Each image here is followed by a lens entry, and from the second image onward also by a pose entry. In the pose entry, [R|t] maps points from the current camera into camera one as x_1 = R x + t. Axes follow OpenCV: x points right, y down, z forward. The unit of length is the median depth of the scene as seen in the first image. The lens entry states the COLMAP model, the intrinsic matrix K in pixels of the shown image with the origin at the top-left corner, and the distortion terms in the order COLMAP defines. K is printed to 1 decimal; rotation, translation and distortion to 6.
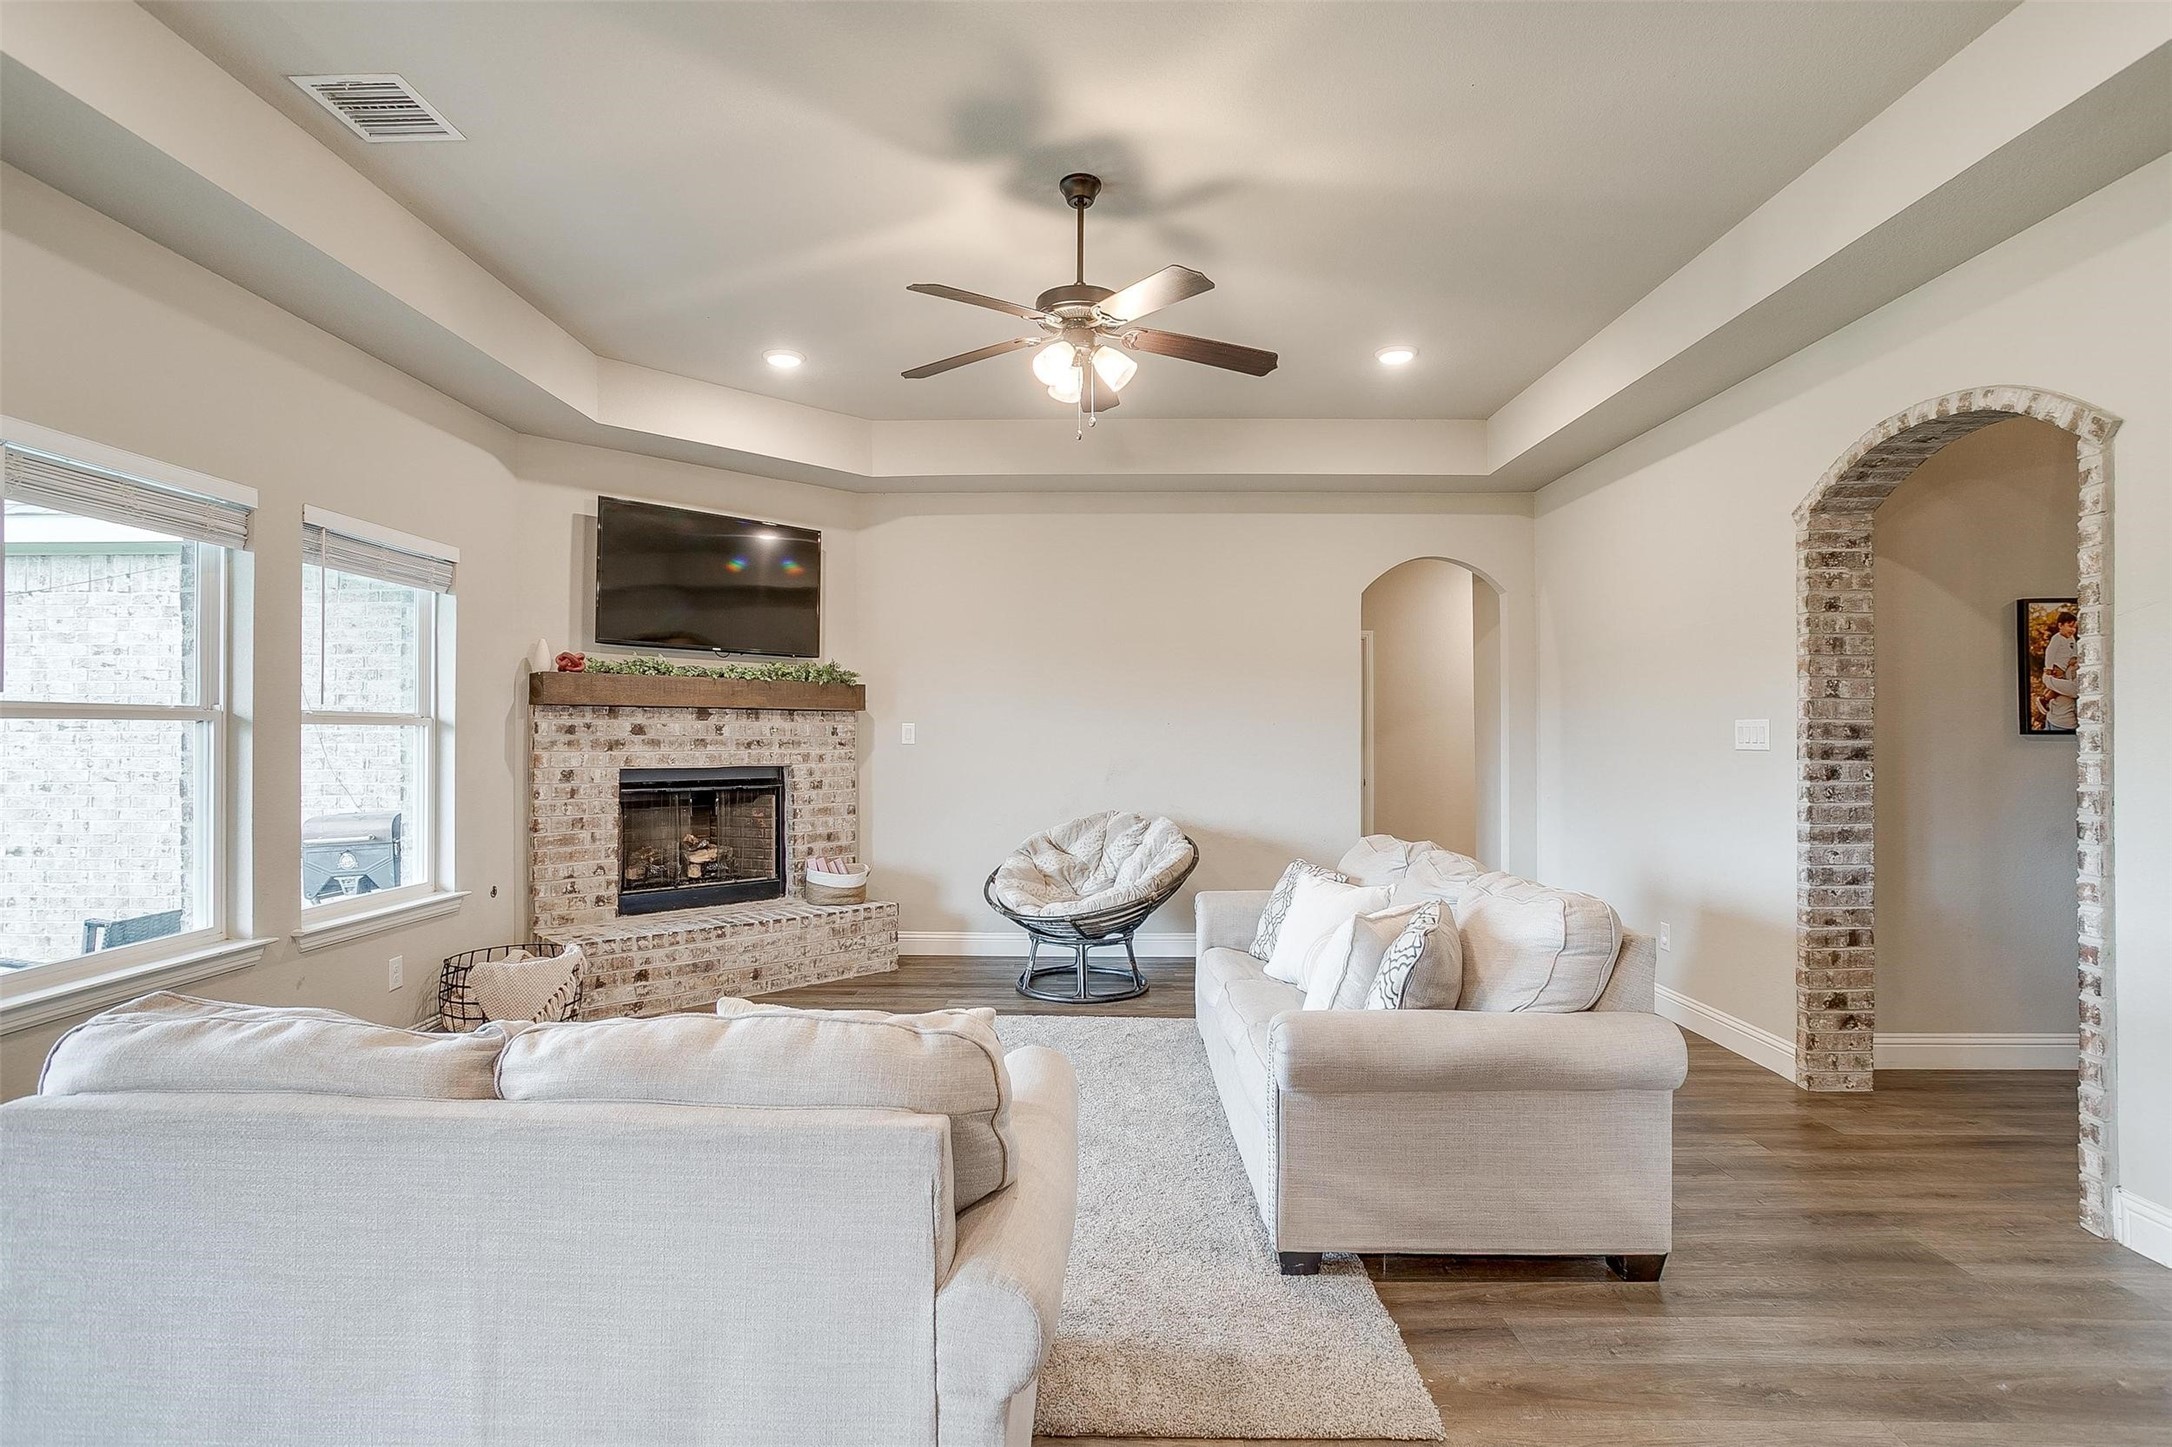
lens RADIAL K [[1055.9, 0, 1068.2], [0, 1055.9, 723.1], [0, 0, 1]] dist [-0.038172, 0.017068]
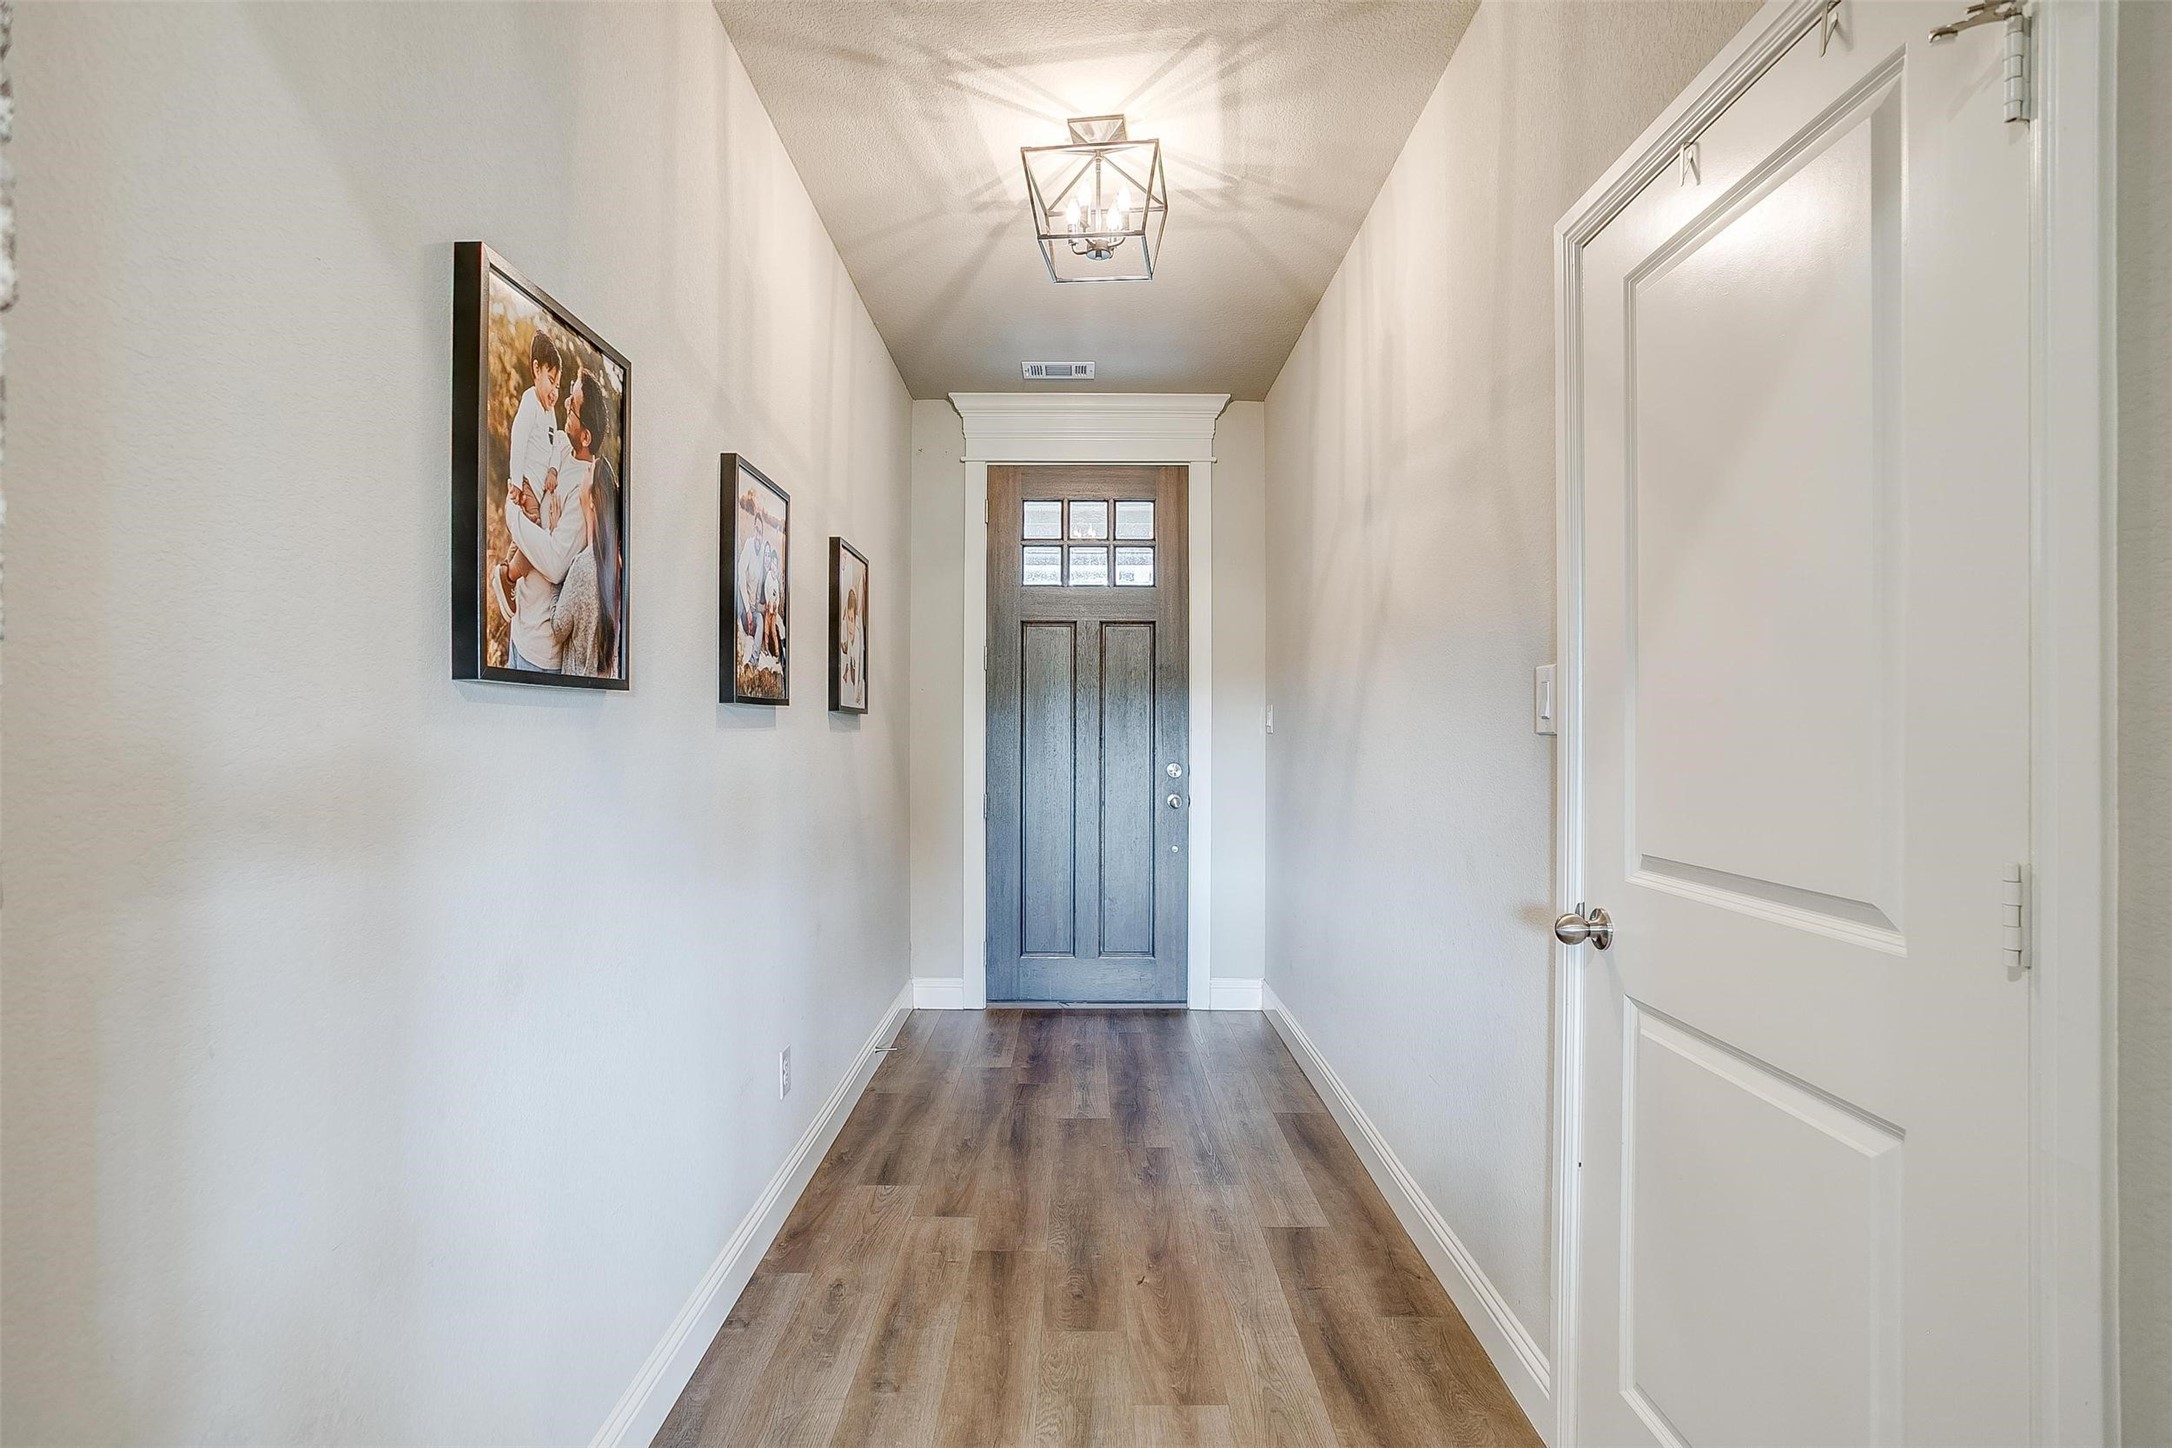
lens RADIAL K [[1055.9, 0, 1084.8], [0, 1055.9, 729.9], [0, 0, 1]] dist [-0.038172, 0.017068]
pose [[0.004486, -0.001908, 0.999988, 0.486198], [-0.011769, 0.999929, 0.001960, 0.018485], [-0.999921, -0.011778, 0.004463, 0.646107]]
